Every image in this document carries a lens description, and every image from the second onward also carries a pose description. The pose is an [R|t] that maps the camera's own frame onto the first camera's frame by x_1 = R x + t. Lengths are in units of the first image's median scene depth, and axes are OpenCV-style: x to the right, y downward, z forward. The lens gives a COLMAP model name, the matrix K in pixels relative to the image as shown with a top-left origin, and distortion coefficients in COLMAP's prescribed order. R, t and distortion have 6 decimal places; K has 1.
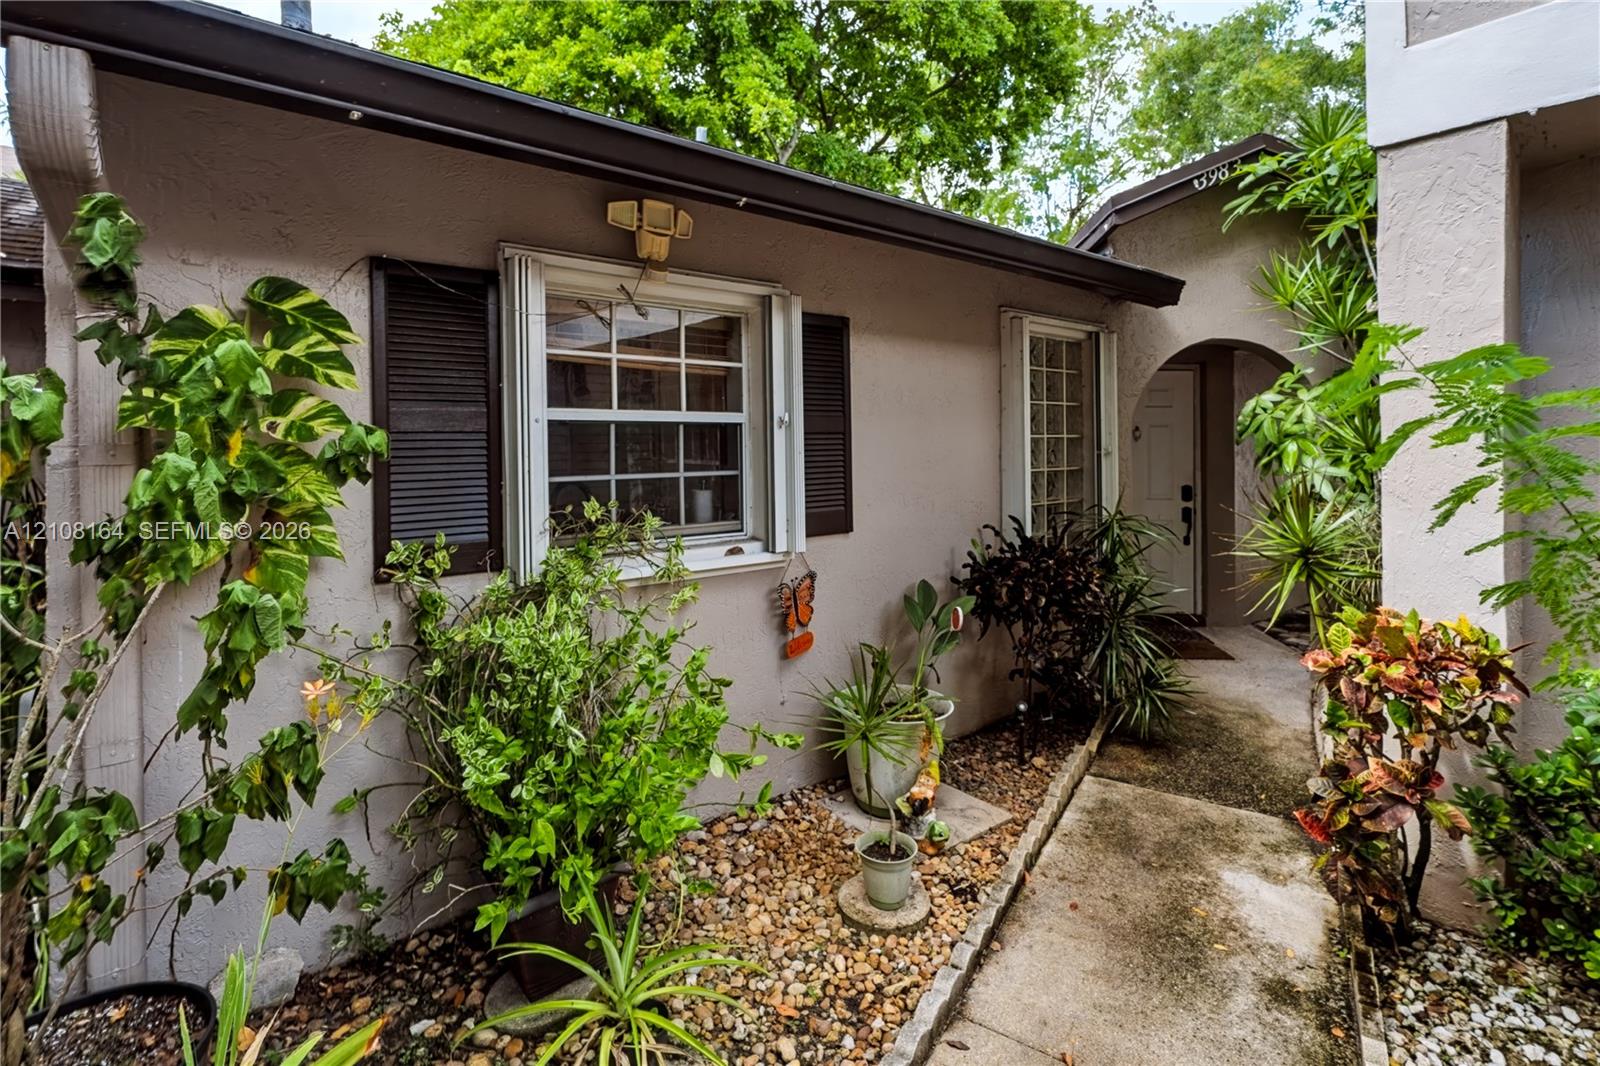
lens RADIAL K [[730.4, 0, 805.5], [0, 730.4, 463.3], [0, 0, 1]] dist [-0.004600, 0.000643]
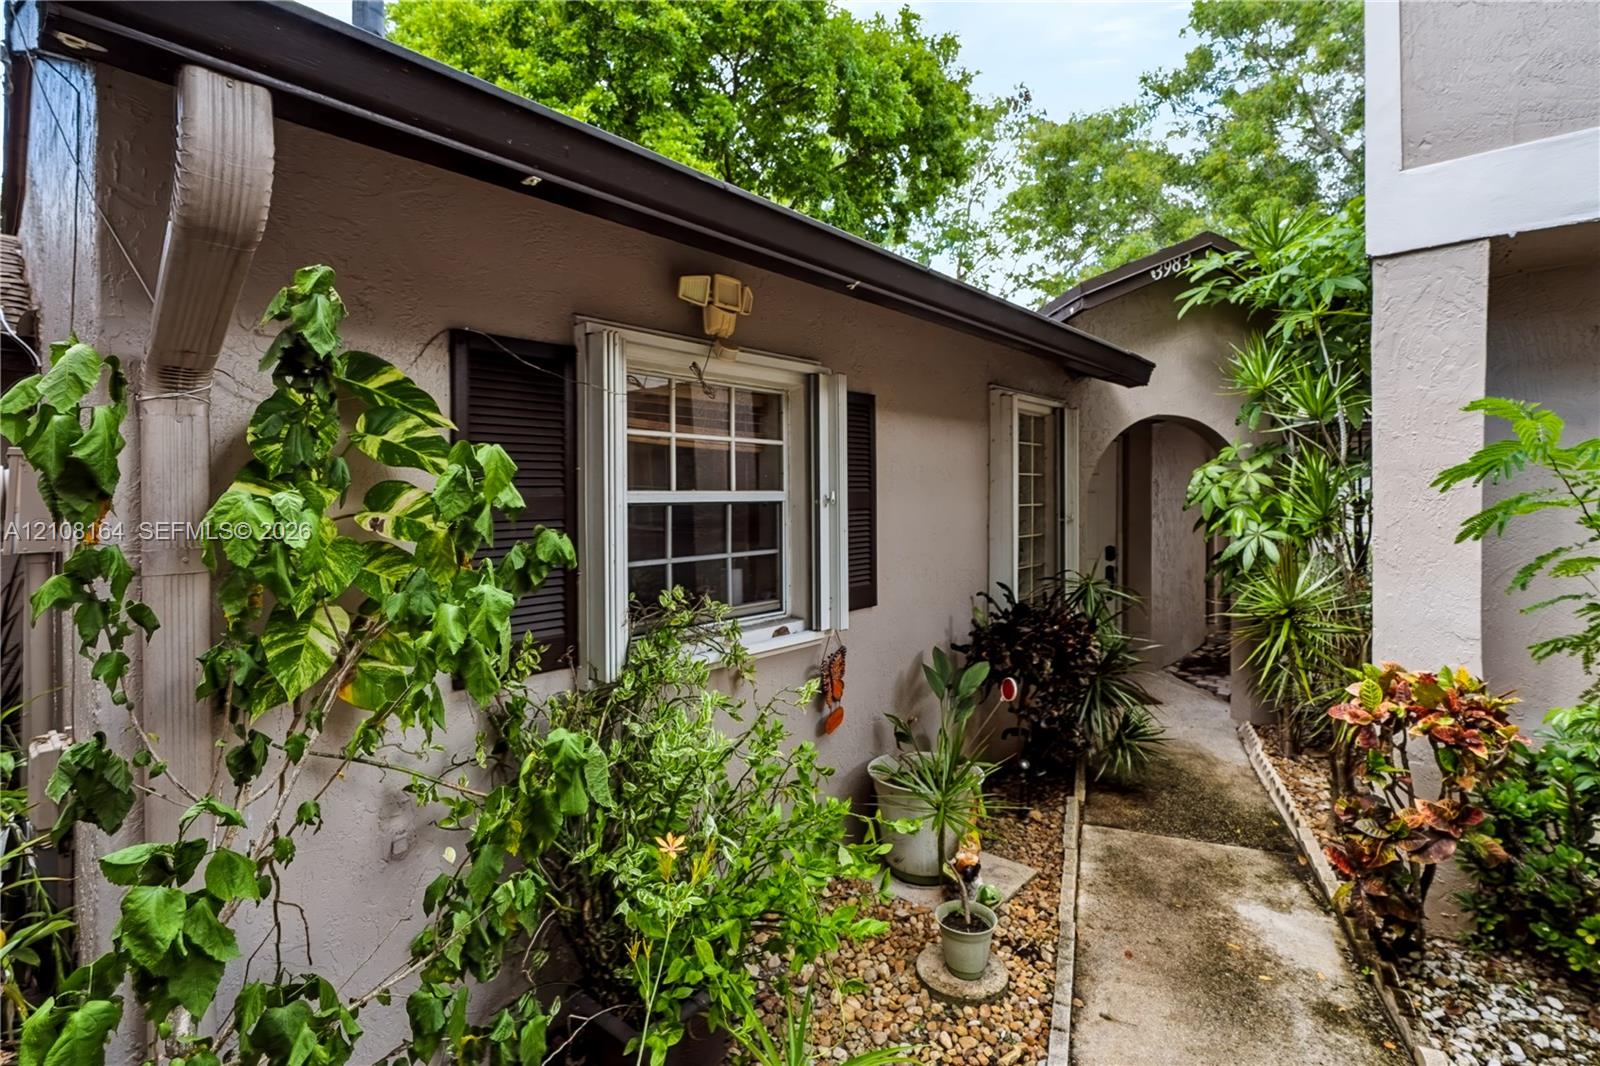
lens RADIAL K [[715.1, 0, 804.2], [0, 715.1, 522.3], [0, 0, 1]] dist [-0.004492, 0.000679]
pose [[0.986383, -0.014796, 0.163797, -0.256187], [0.014789, 0.999890, 0.001266, -0.031945], [-0.163798, 0.001173, 0.986493, 0.046243]]
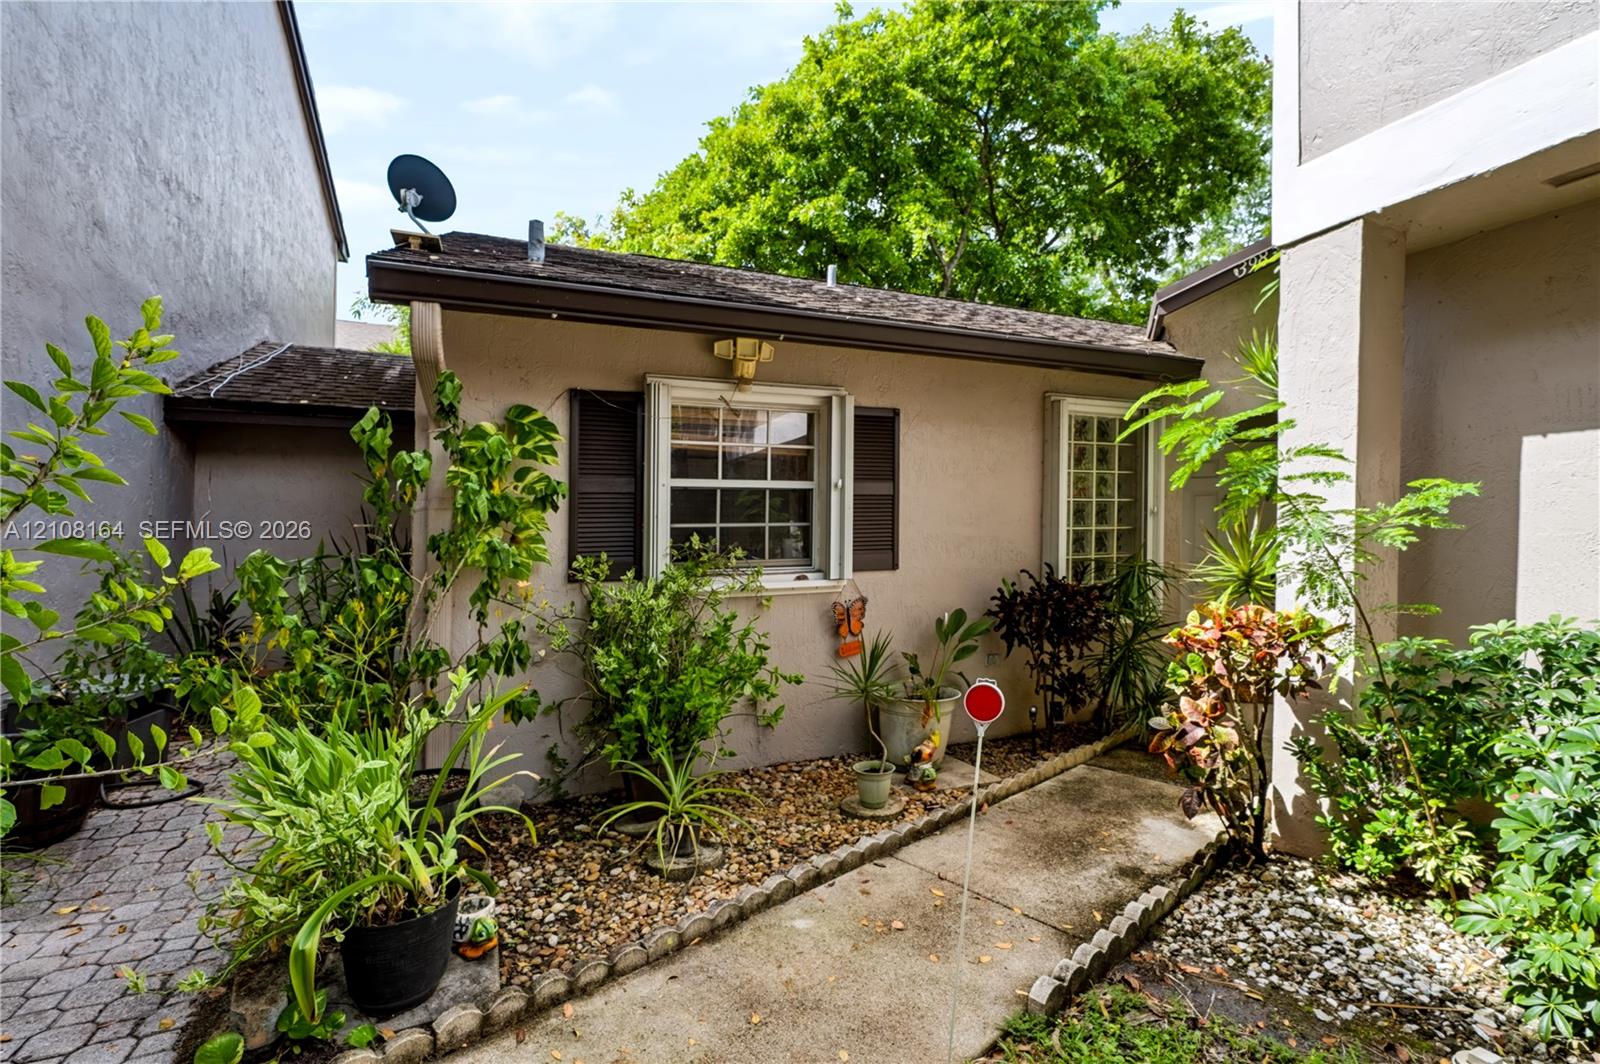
lens RADIAL K [[715.1, 0, 804.2], [0, 715.1, 521.3], [0, 0, 1]] dist [-0.004492, 0.000679]
pose [[0.961318, -0.019014, -0.274785, 0.302841], [0.003013, 0.998281, -0.058536, 0.096888], [0.275426, 0.055444, 0.959722, -0.341540]]
